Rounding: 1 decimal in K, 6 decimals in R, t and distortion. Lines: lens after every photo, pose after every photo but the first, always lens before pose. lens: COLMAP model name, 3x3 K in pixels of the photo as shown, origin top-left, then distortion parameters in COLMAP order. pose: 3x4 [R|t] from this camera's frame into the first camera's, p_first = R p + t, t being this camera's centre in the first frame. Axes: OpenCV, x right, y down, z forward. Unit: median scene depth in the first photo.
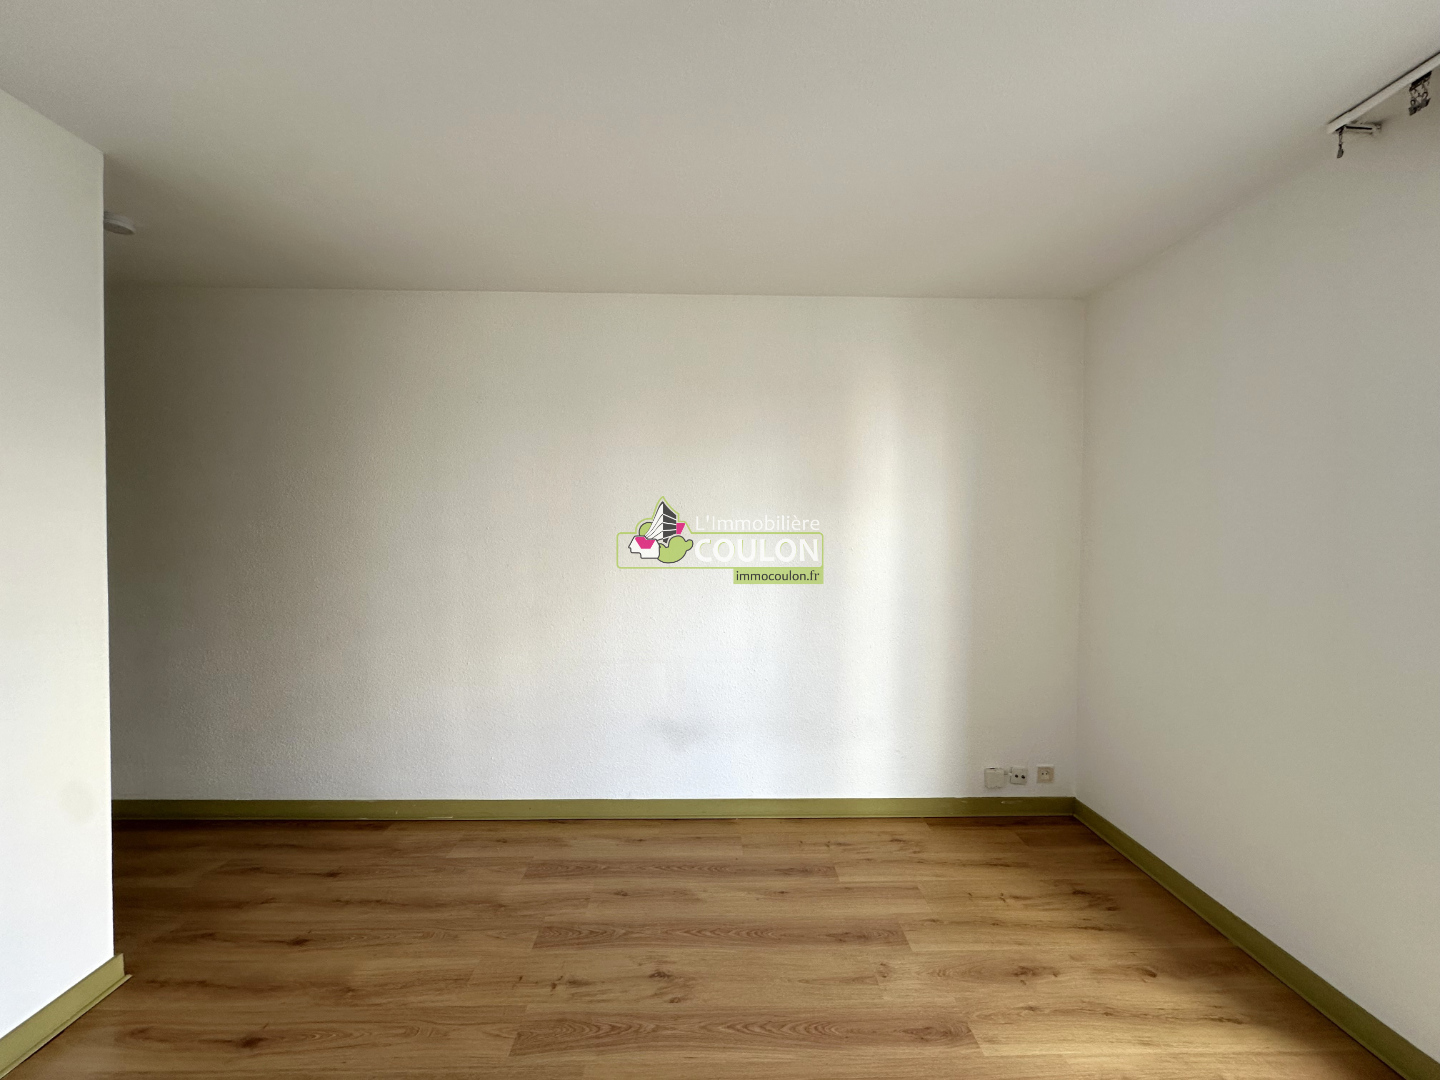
lens RADIAL K [[575.5, 0, 714.3], [0, 575.5, 544.3], [0, 0, 1]] dist [0.001800, 0.000336]
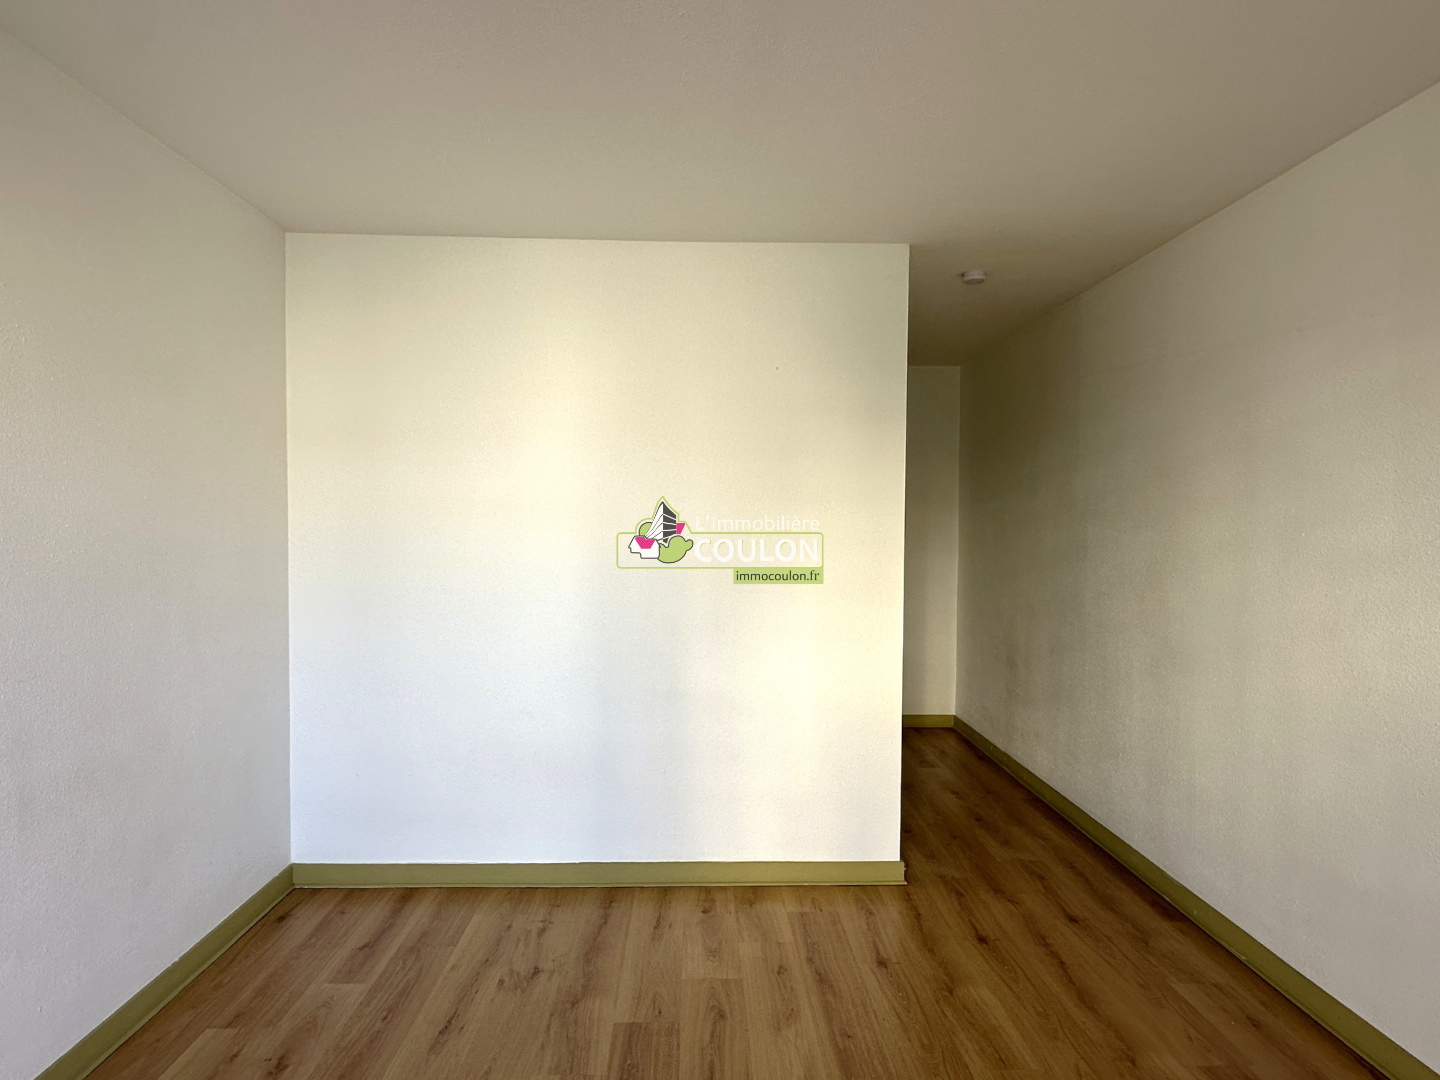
lens RADIAL K [[797.8, 0, 715.9], [0, 797.8, 533.1], [0, 0, 1]] dist [0.006968, 0.001043]
pose [[-0.009685, -0.000888, -0.999953, 0.703587], [-0.026092, 0.999659, -0.000635, -0.009875], [0.999613, 0.026084, -0.009705, 0.541393]]
